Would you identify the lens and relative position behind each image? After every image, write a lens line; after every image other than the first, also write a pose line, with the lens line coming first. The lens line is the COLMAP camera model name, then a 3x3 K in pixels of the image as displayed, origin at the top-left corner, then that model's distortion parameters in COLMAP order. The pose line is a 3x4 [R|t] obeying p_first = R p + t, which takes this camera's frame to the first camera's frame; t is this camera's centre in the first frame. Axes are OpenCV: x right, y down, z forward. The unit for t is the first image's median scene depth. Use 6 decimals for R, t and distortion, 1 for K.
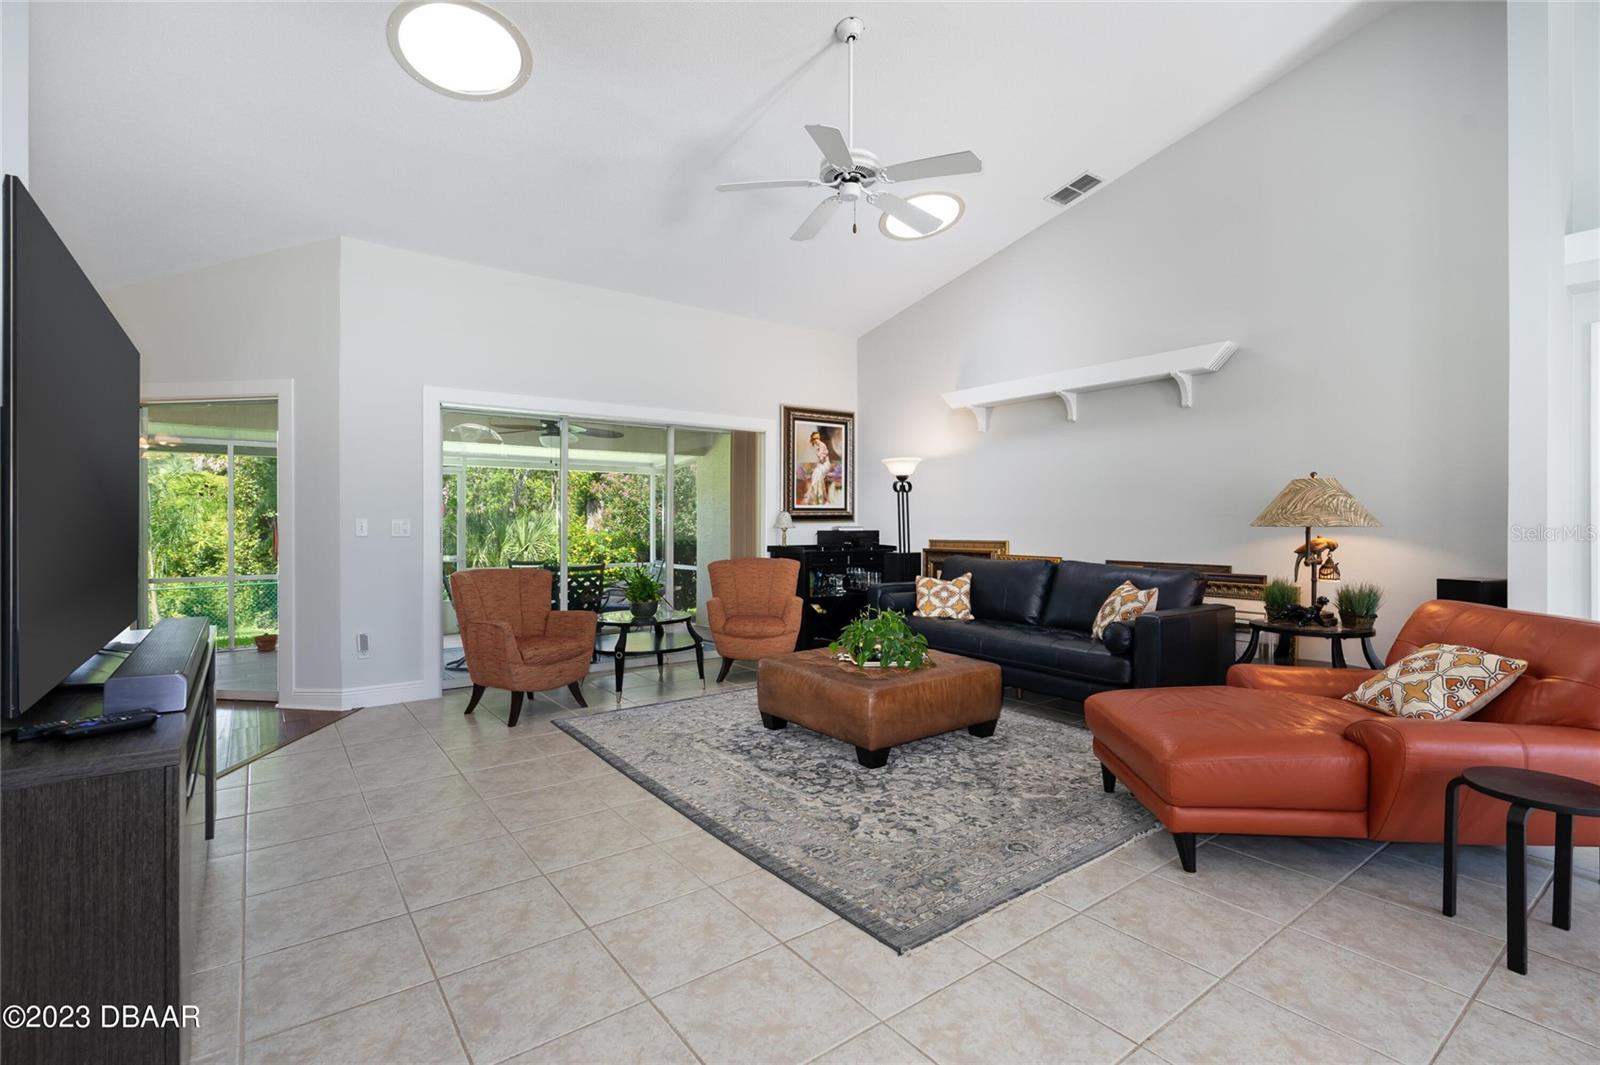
lens RADIAL K [[743.3, 0, 800.0], [0, 743.3, 532.5], [0, 0, 1]] dist [-0.003302, -0.000392]
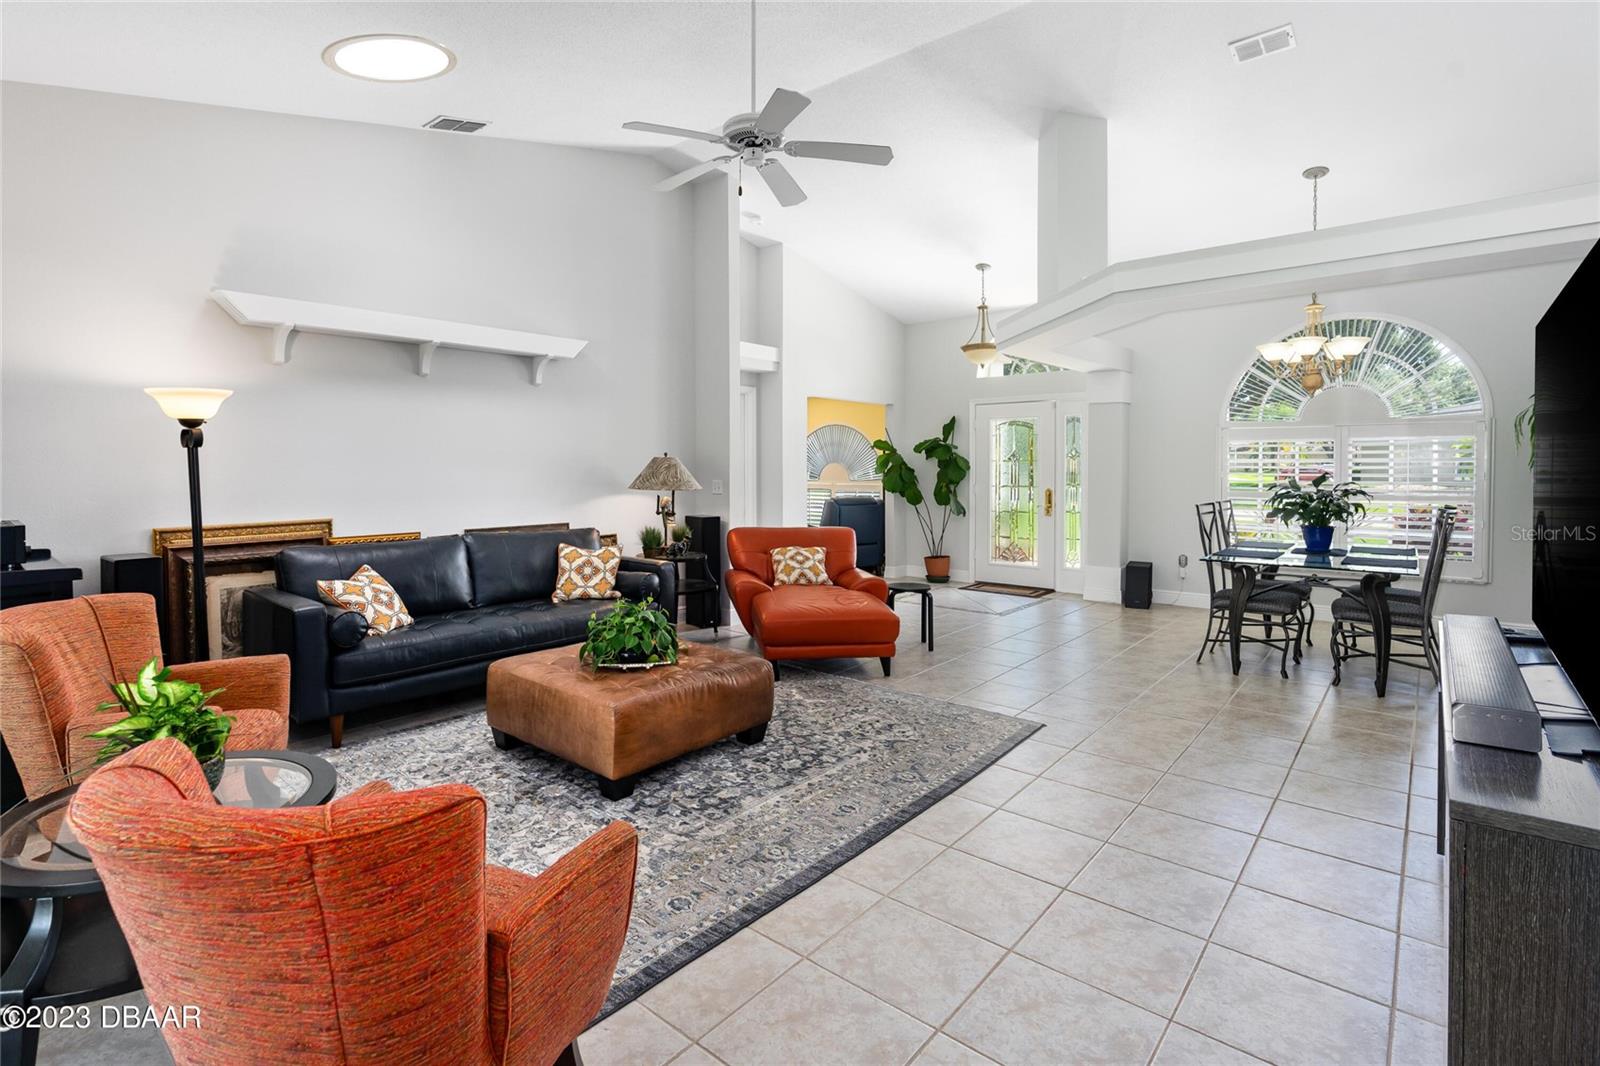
lens RADIAL K [[749.1, 0, 797.1], [0, 749.1, 477.2], [0, 0, 1]] dist [-0.000089, 0.000140]
pose [[-0.221668, -0.011955, 0.975049, -0.933489], [0.016205, 0.999742, 0.015942, -0.058191], [-0.974987, 0.019335, -0.221417, 1.209211]]
